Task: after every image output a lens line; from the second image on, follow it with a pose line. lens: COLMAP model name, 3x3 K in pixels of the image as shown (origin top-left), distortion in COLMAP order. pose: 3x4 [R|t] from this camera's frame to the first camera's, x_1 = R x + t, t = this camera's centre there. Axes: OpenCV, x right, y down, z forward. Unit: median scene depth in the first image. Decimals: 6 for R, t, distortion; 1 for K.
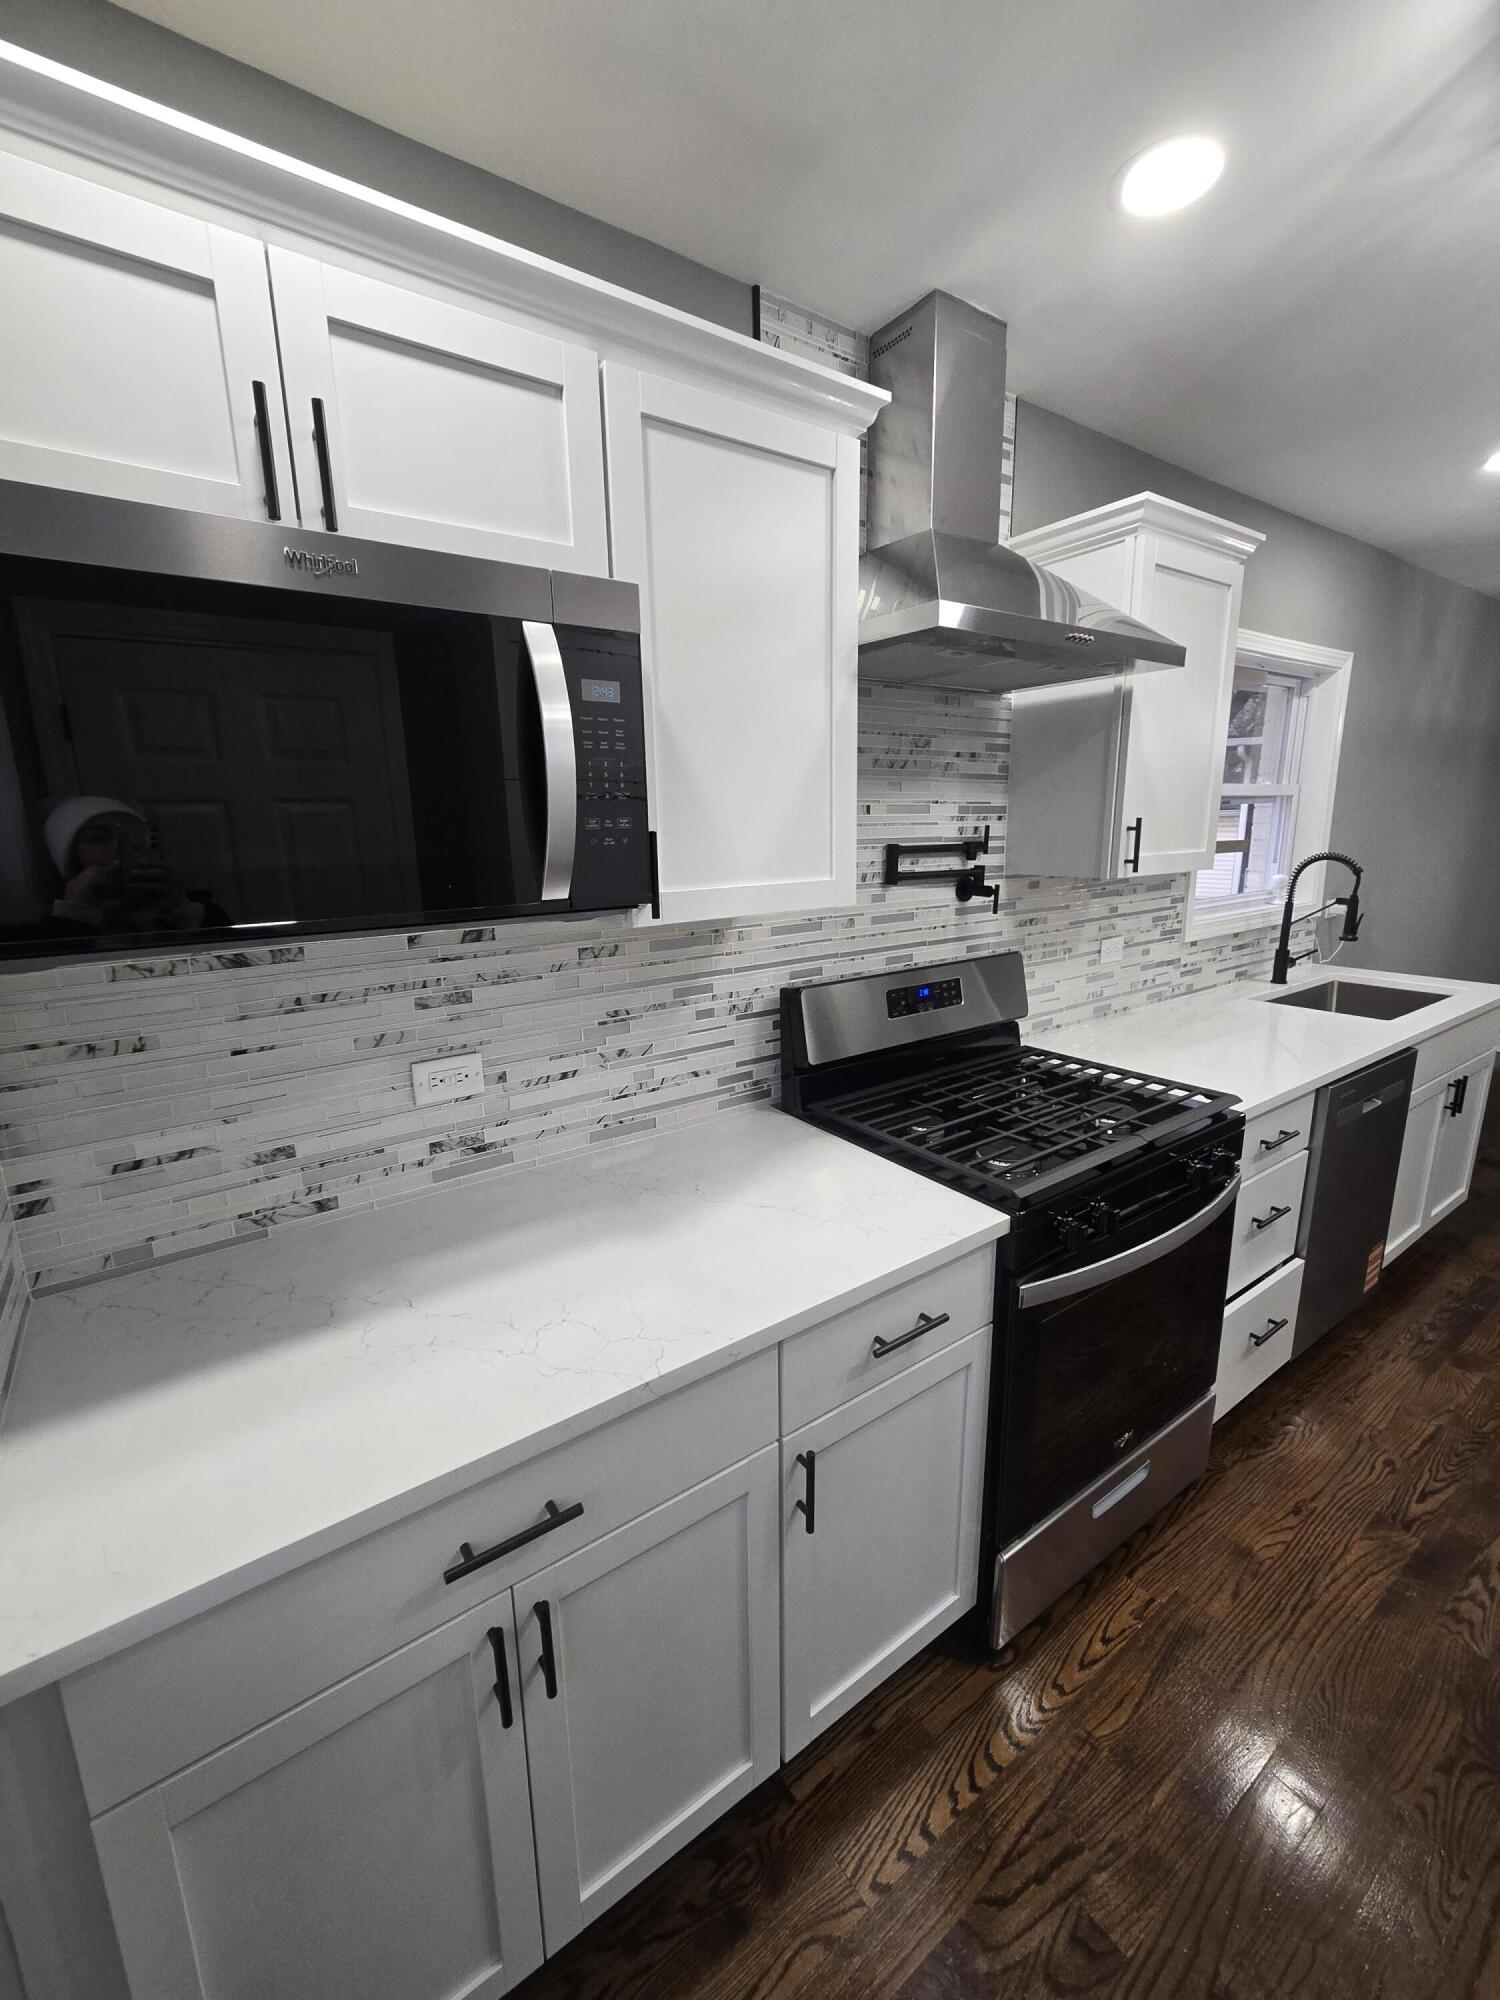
lens RADIAL K [[809.1, 0, 750.0], [0, 809.1, 1000.0], [0, 0, 1]] dist [0.000132, -0.000077]
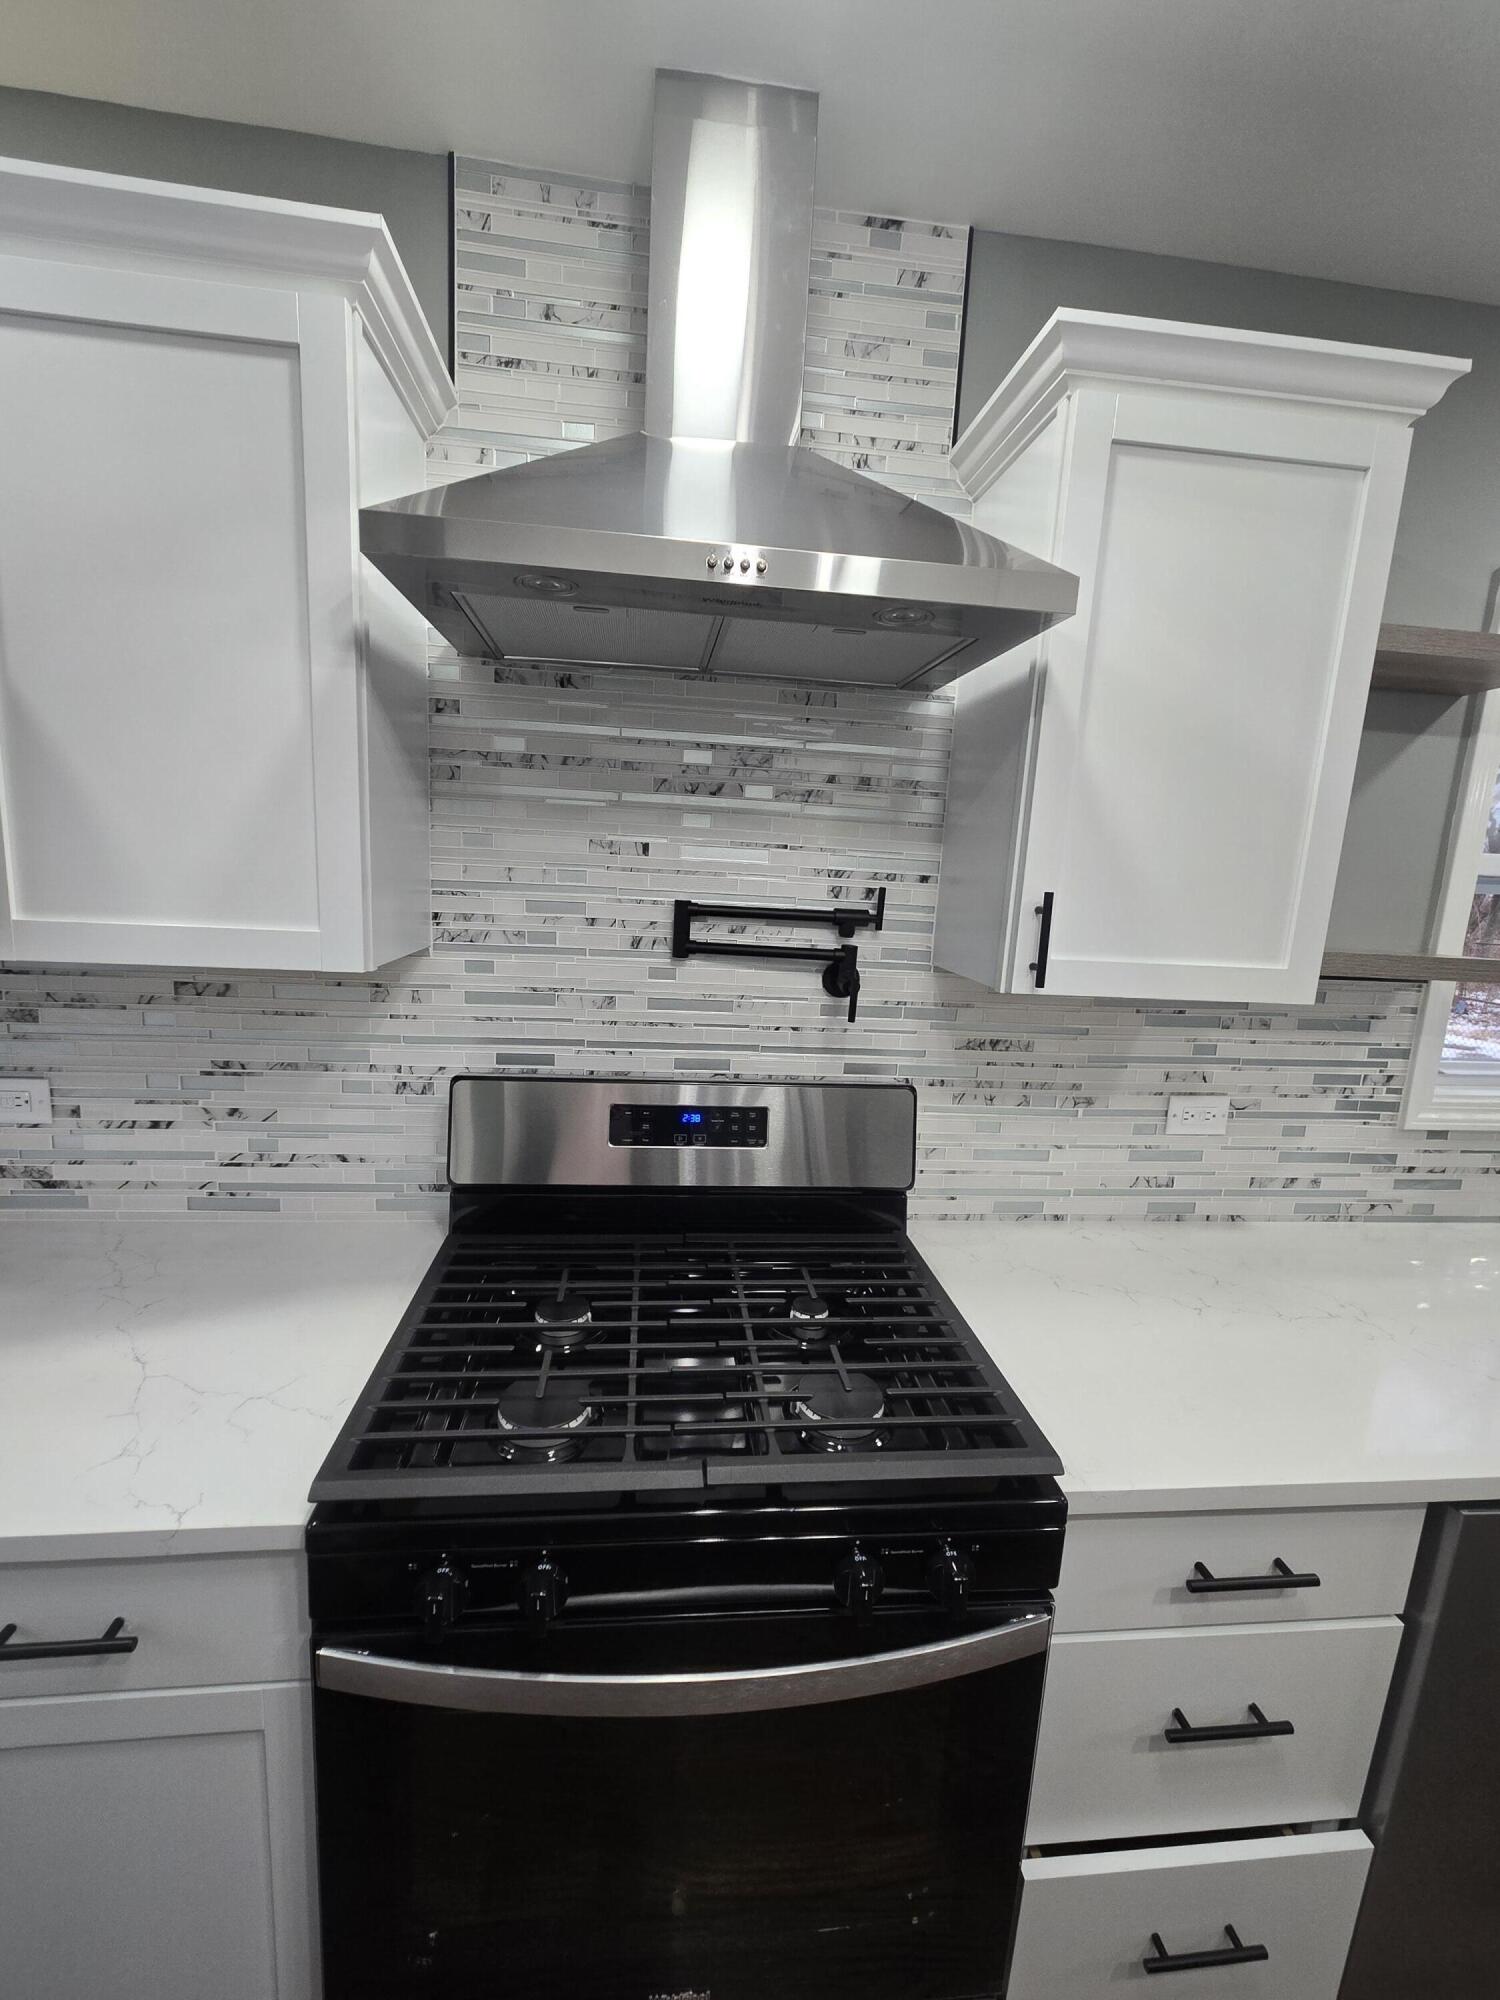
lens RADIAL K [[828.7, 0, 738.4], [0, 828.7, 1004.1], [0, 0, 1]] dist [0.001465, -0.000222]
pose [[0.872660, 0.147258, -0.465597, 0.554886], [-0.171090, 0.985214, -0.009069, -0.103462], [0.457377, 0.087573, 0.884951, 0.385816]]
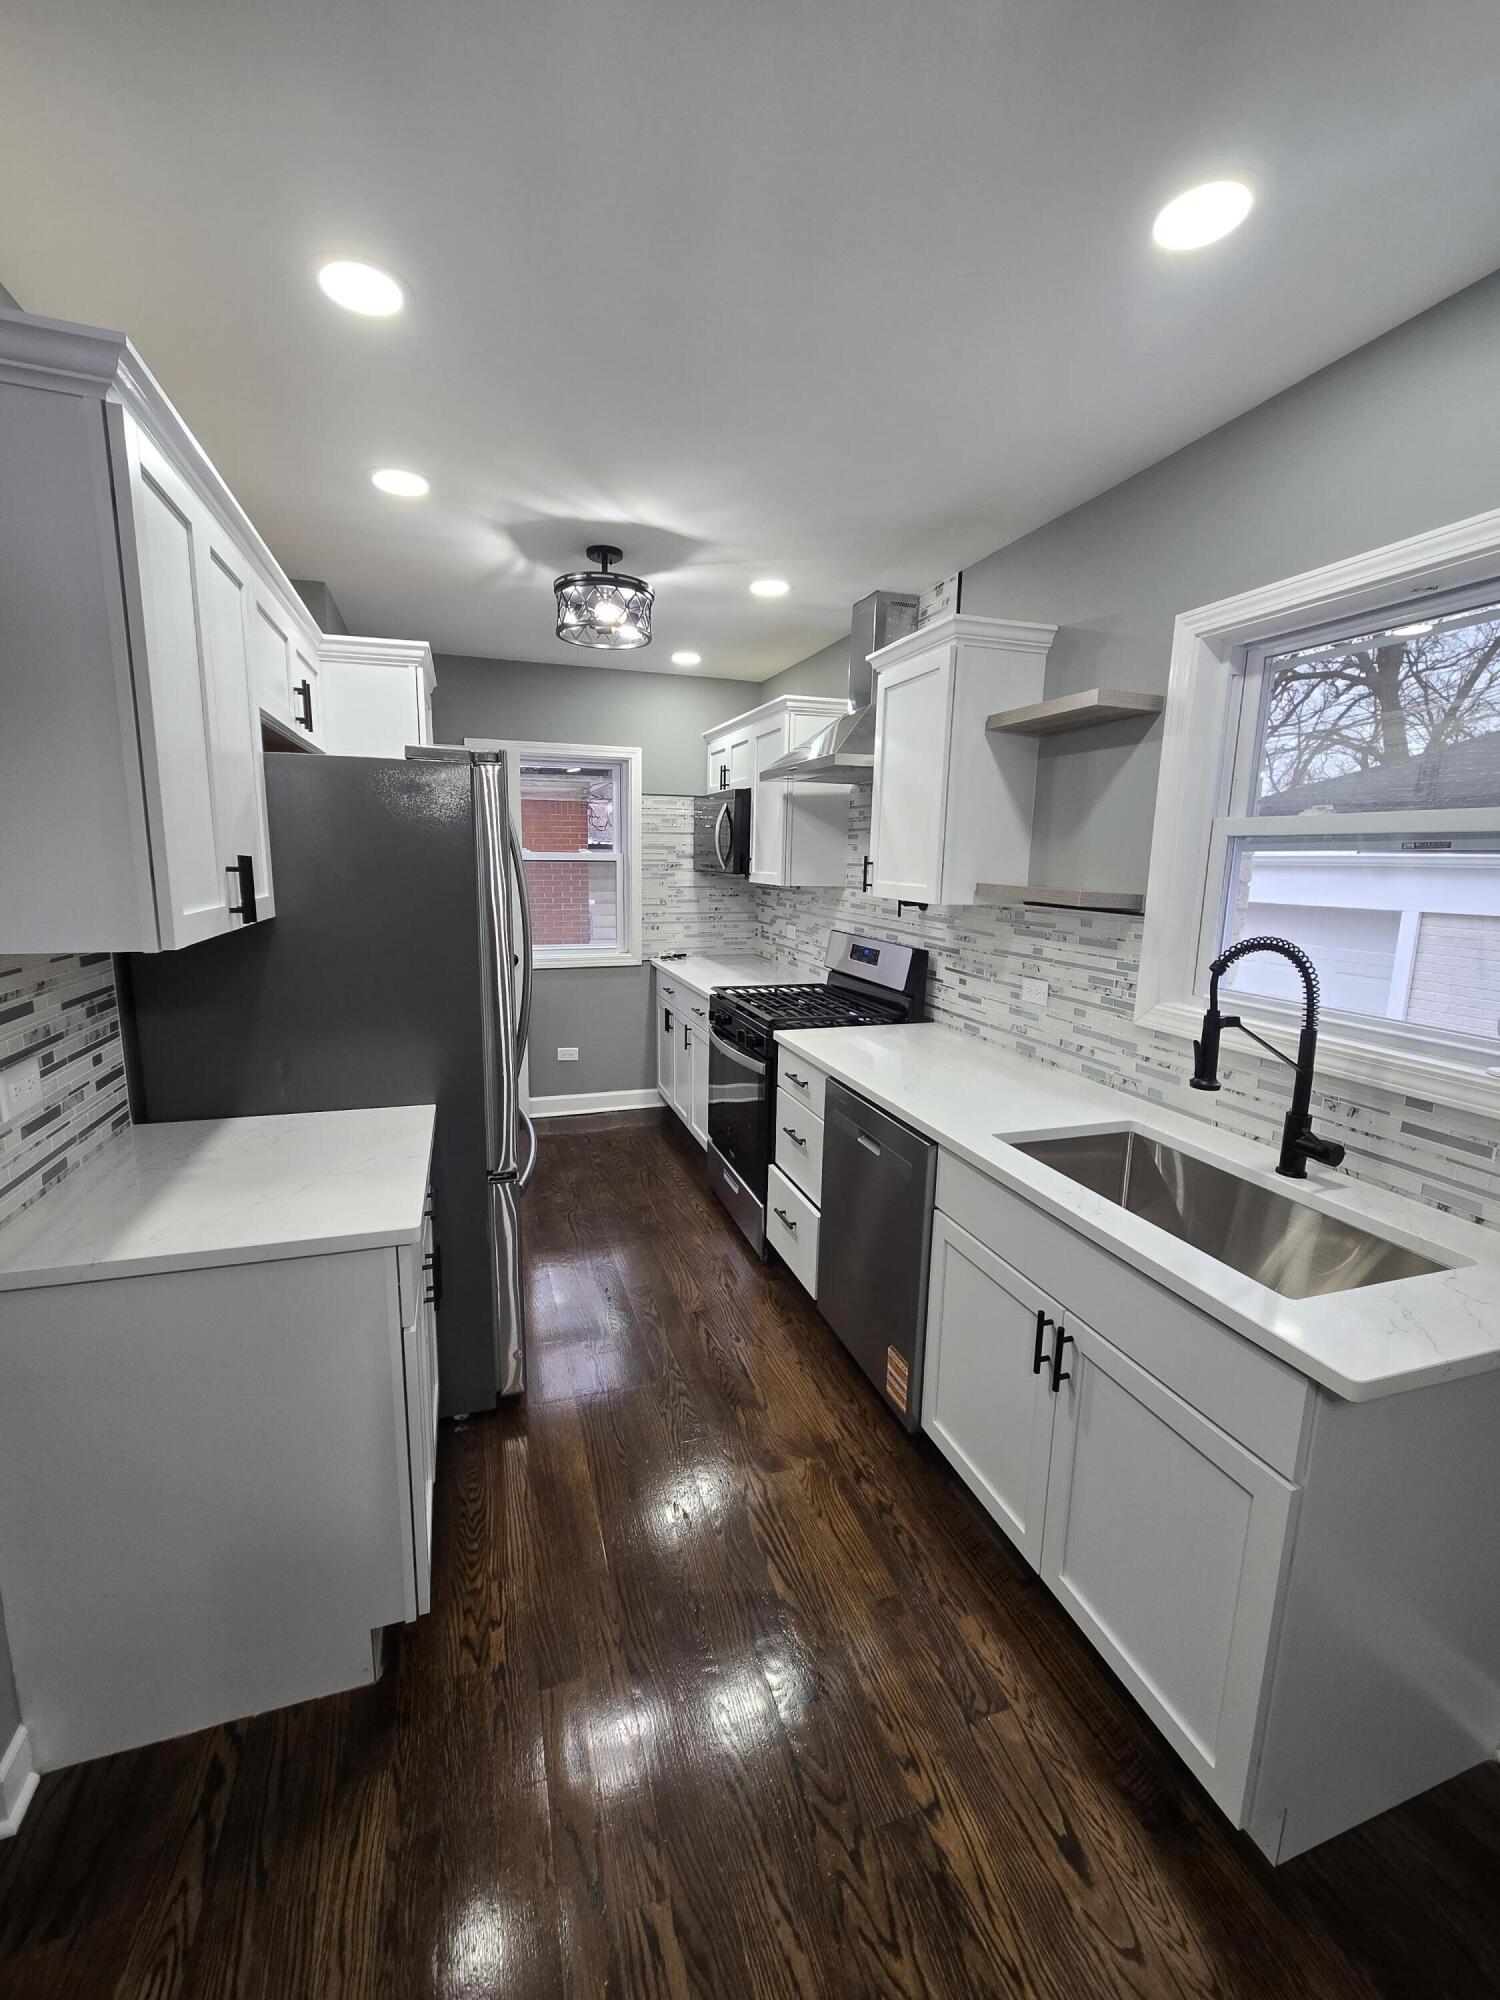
lens RADIAL K [[828.7, 0, 738.4], [0, 828.7, 1004.1], [0, 0, 1]] dist [0.001465, -0.000222]
pose [[-0.293537, 0.189158, -0.937046, 1.982943], [-0.214036, 0.942337, 0.257274, -0.303309], [0.931678, 0.276081, -0.236124, 1.183703]]
